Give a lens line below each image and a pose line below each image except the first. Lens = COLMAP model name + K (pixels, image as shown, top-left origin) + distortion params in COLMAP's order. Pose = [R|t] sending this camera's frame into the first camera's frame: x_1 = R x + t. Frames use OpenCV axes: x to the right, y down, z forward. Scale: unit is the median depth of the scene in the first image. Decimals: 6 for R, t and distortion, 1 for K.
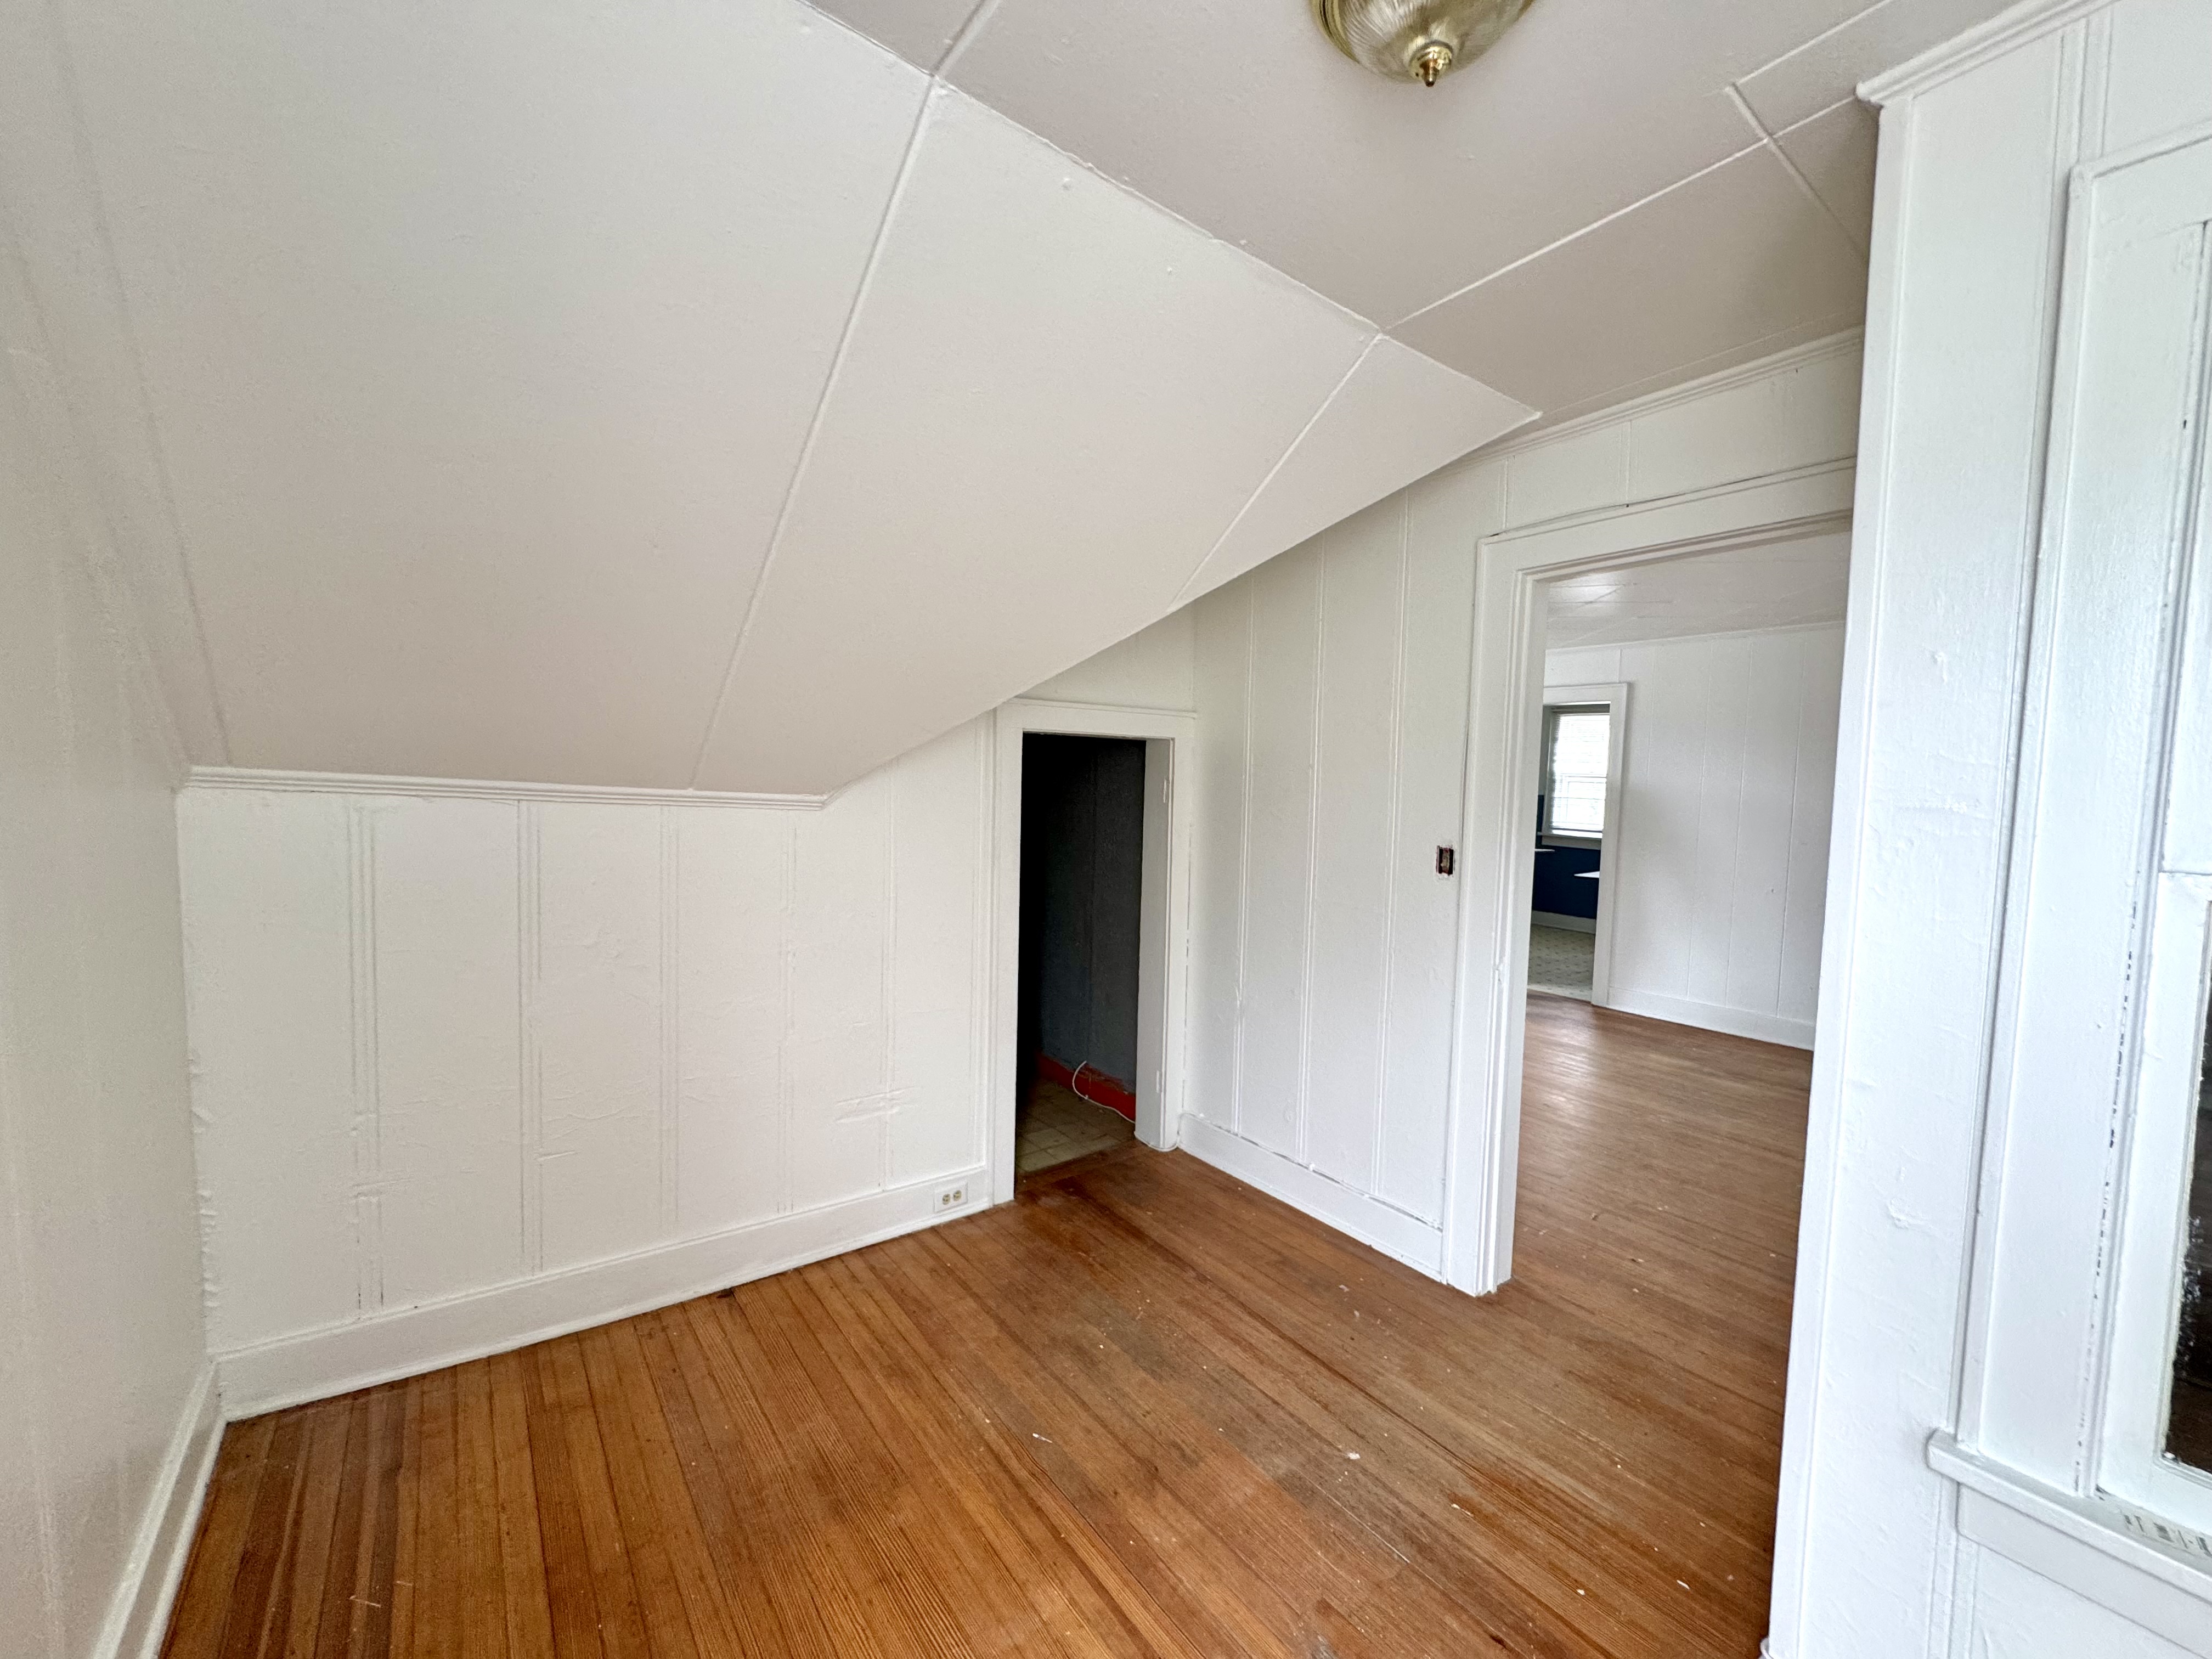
lens RADIAL K [[893.2, 0, 1109.0], [0, 893.2, 834.8], [0, 0, 1]] dist [-0.003329, 0.000762]
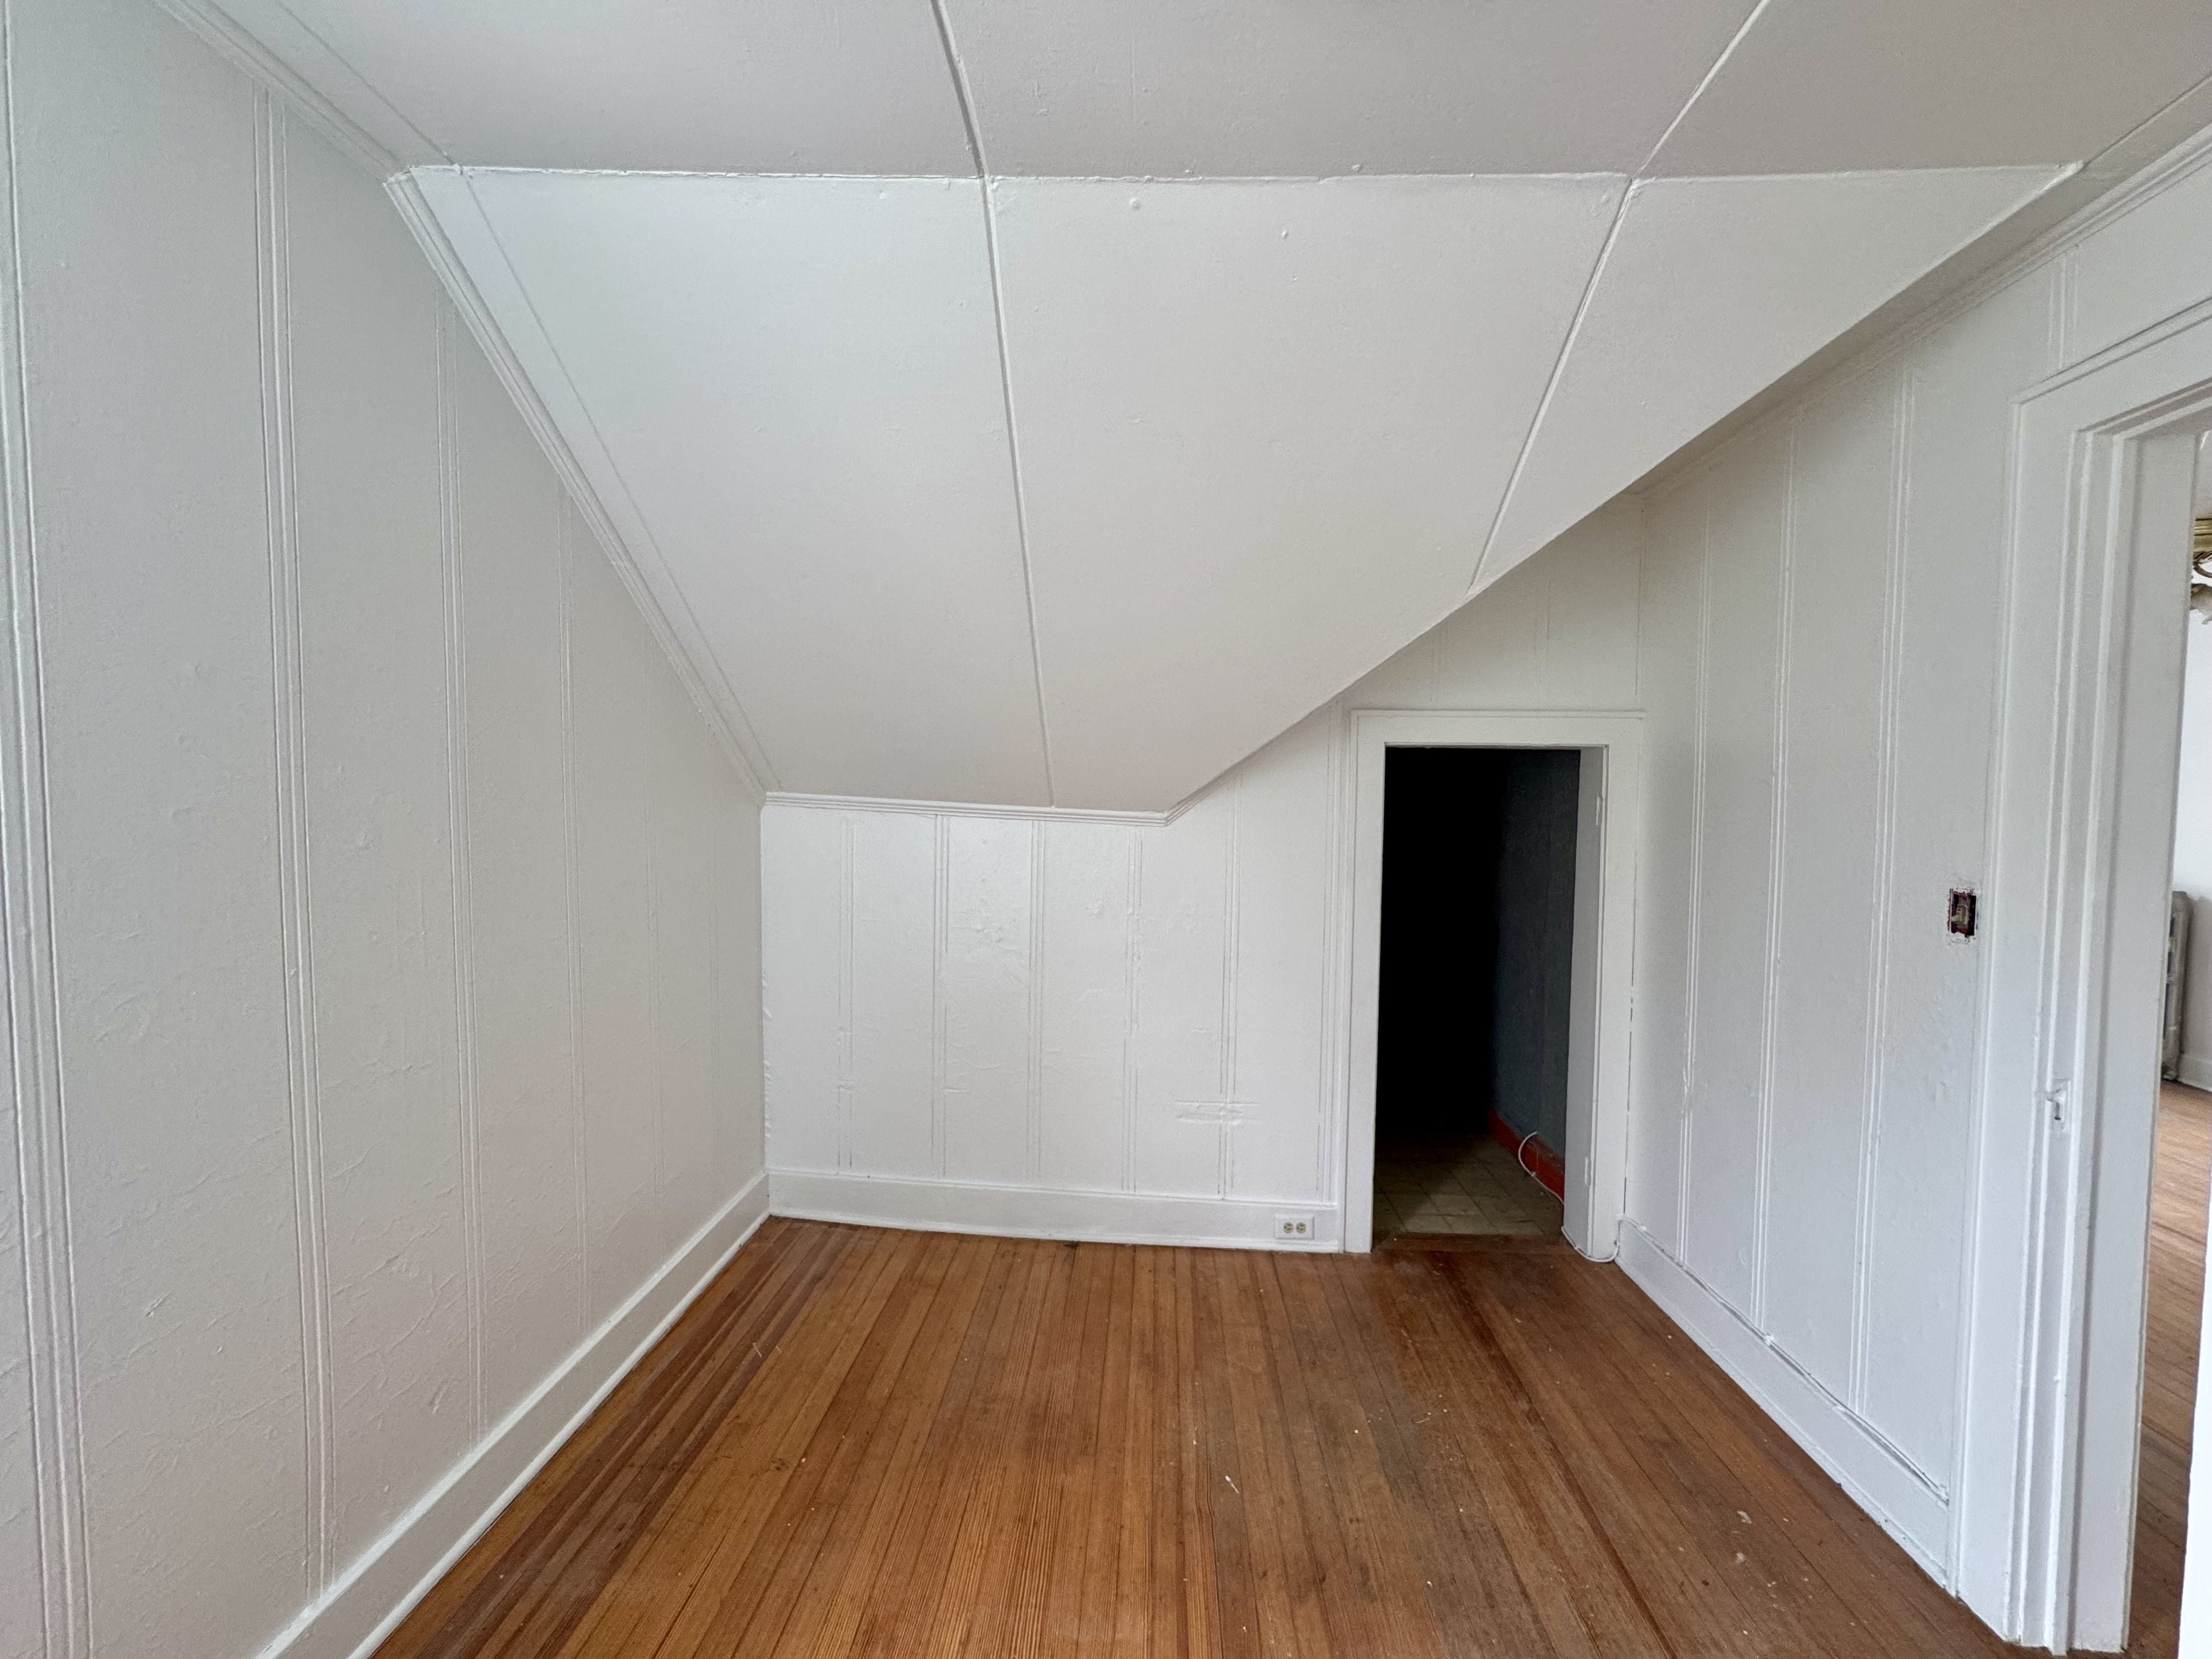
lens RADIAL K [[893.2, 0, 1103.0], [0, 893.2, 834.8], [0, 0, 1]] dist [-0.003329, 0.000762]
pose [[0.758402, 0.012571, -0.651666, 0.372567], [-0.036391, 0.999071, -0.023079, 0.011864], [0.650771, 0.041218, 0.758155, 0.141637]]
